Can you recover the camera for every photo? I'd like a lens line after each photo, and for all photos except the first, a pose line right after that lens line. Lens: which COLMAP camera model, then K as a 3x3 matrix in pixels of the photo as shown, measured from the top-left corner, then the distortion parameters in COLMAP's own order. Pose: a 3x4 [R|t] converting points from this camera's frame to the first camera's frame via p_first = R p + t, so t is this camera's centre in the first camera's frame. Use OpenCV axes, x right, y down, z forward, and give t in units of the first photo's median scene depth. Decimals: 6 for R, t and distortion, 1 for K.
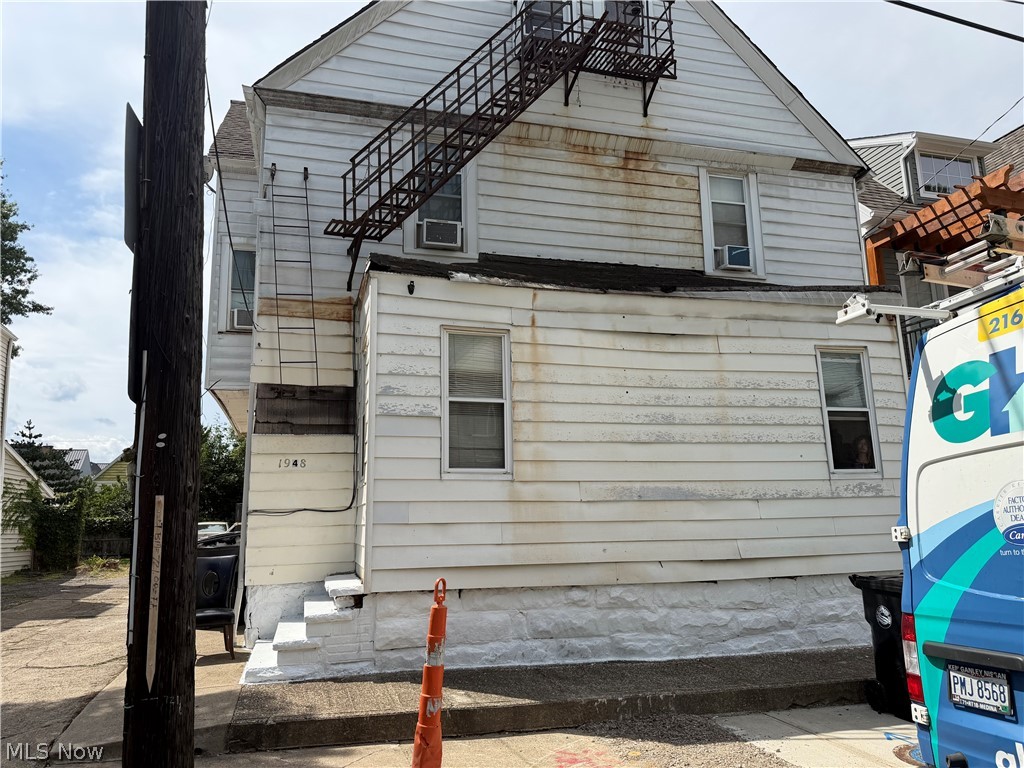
lens RADIAL K [[719.1, 0, 512.2], [0, 719.1, 384.4], [0, 0, 1]] dist [0.064282, -0.090110]
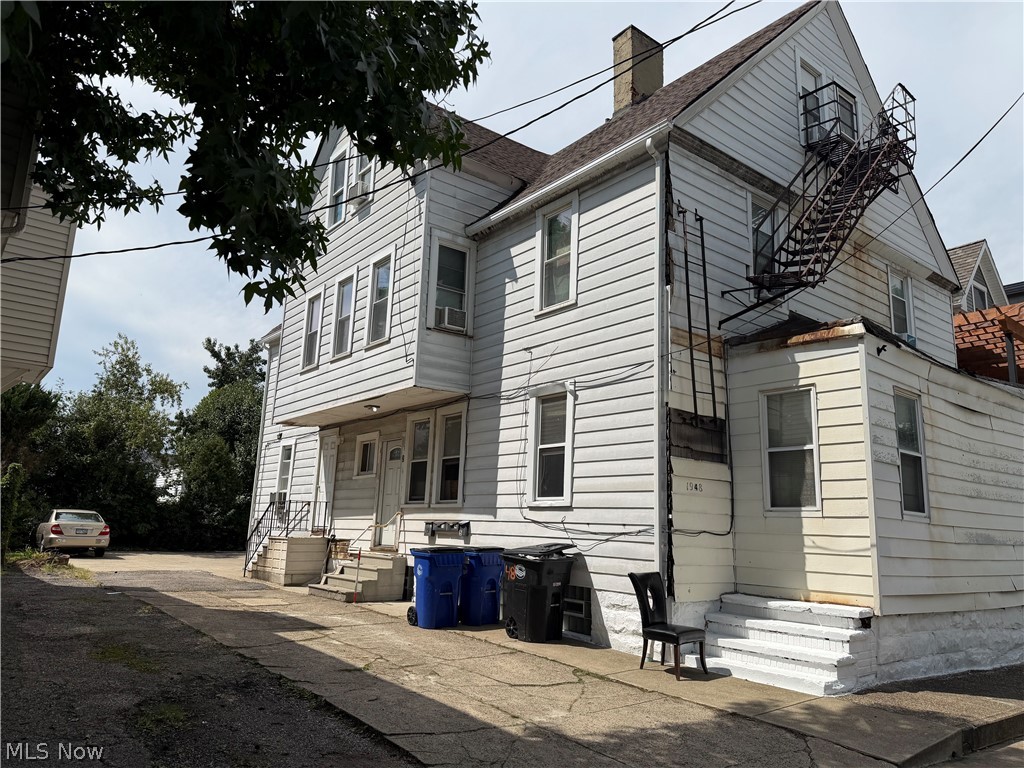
lens RADIAL K [[719.1, 0, 511.4], [0, 719.1, 384.3], [0, 0, 1]] dist [0.064282, -0.090110]
pose [[0.918352, 0.133515, 0.372564, -1.058763], [-0.129915, 0.990912, -0.034876, 0.034518], [-0.373835, -0.016373, 0.927351, 0.130858]]
